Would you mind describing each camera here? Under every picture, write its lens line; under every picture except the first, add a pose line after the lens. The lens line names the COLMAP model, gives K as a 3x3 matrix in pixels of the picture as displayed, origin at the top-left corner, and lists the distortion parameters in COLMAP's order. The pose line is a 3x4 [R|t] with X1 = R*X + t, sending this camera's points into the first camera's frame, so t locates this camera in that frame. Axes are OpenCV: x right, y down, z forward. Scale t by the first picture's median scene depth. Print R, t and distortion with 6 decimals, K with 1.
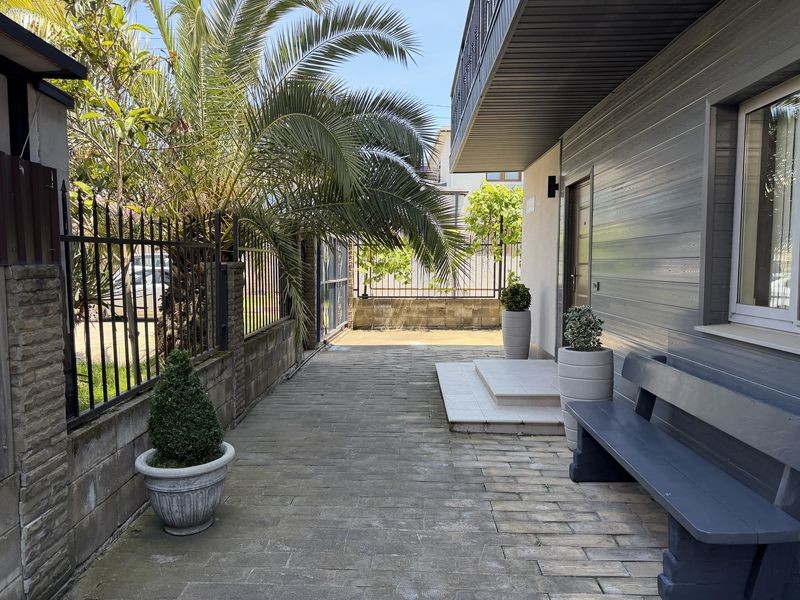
lens RADIAL K [[566.9, 0, 399.0], [0, 566.9, 302.7], [0, 0, 1]] dist [0.047449, -0.035544]
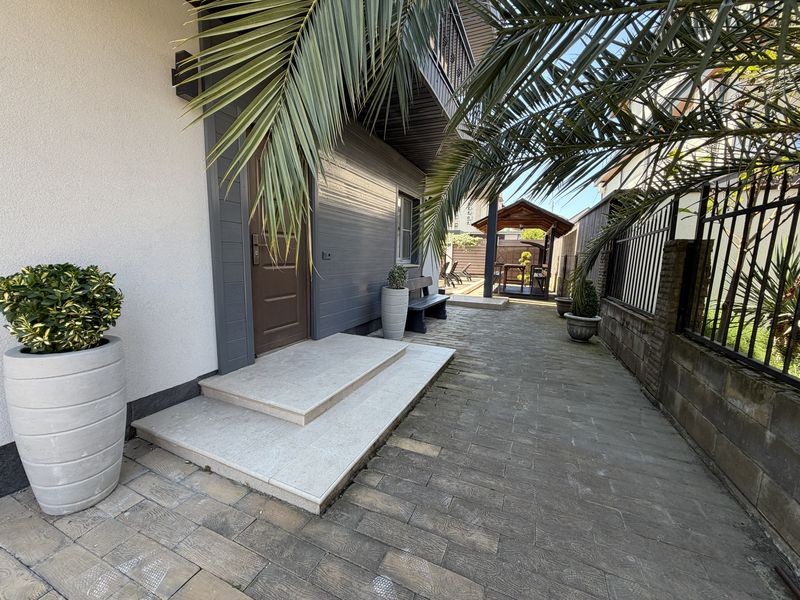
lens RADIAL K [[319.3, 0, 399.7], [0, 319.3, 302.2], [0, 0, 1]] dist [-0.000305, -0.000001]
pose [[-0.926784, -0.085458, 0.365745, -0.077646], [-0.006569, 0.977311, 0.211707, -0.100407], [-0.375538, 0.193804, -0.906317, 2.096869]]
